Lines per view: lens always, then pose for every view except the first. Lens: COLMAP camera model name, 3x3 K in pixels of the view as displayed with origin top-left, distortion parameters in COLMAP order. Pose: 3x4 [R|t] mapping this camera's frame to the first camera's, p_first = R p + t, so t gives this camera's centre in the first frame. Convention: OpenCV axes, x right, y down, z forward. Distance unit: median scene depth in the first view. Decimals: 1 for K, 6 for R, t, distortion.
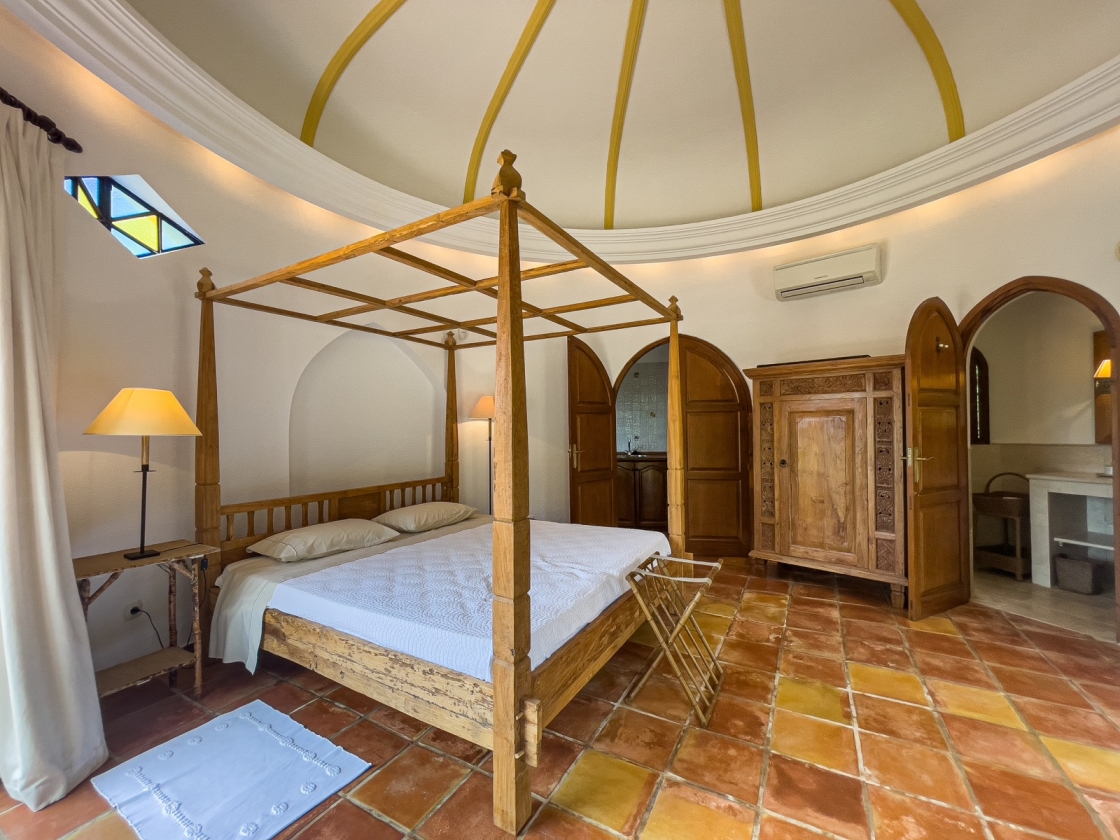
lens RADIAL K [[450.9, 0, 563.9], [0, 450.9, 430.5], [0, 0, 1]] dist [-0.011038, 0.006305]
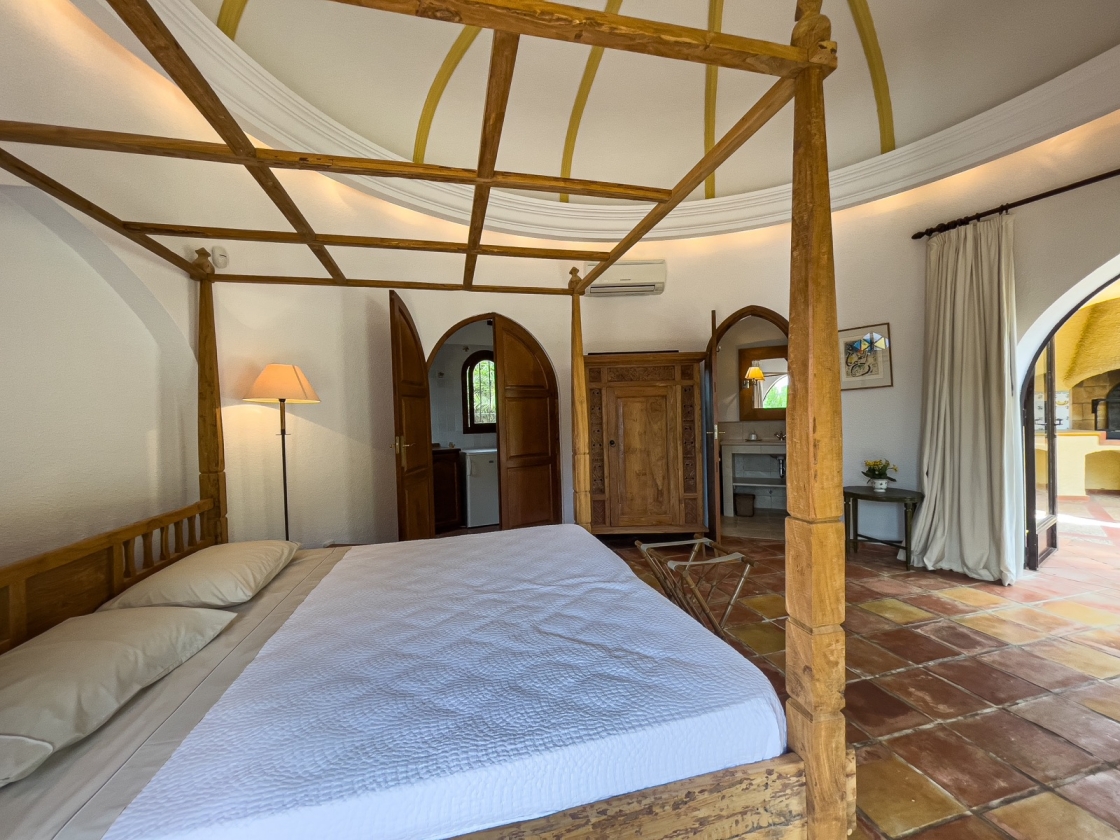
lens RADIAL K [[450.5, 0, 557.2], [0, 450.5, 425.0], [0, 0, 1]] dist [-0.009939, 0.005746]
pose [[0.721990, -0.024348, 0.691475, -0.416004], [0.020965, 0.999692, 0.013311, 0.011735], [-0.691586, 0.004886, 0.722277, 0.342917]]
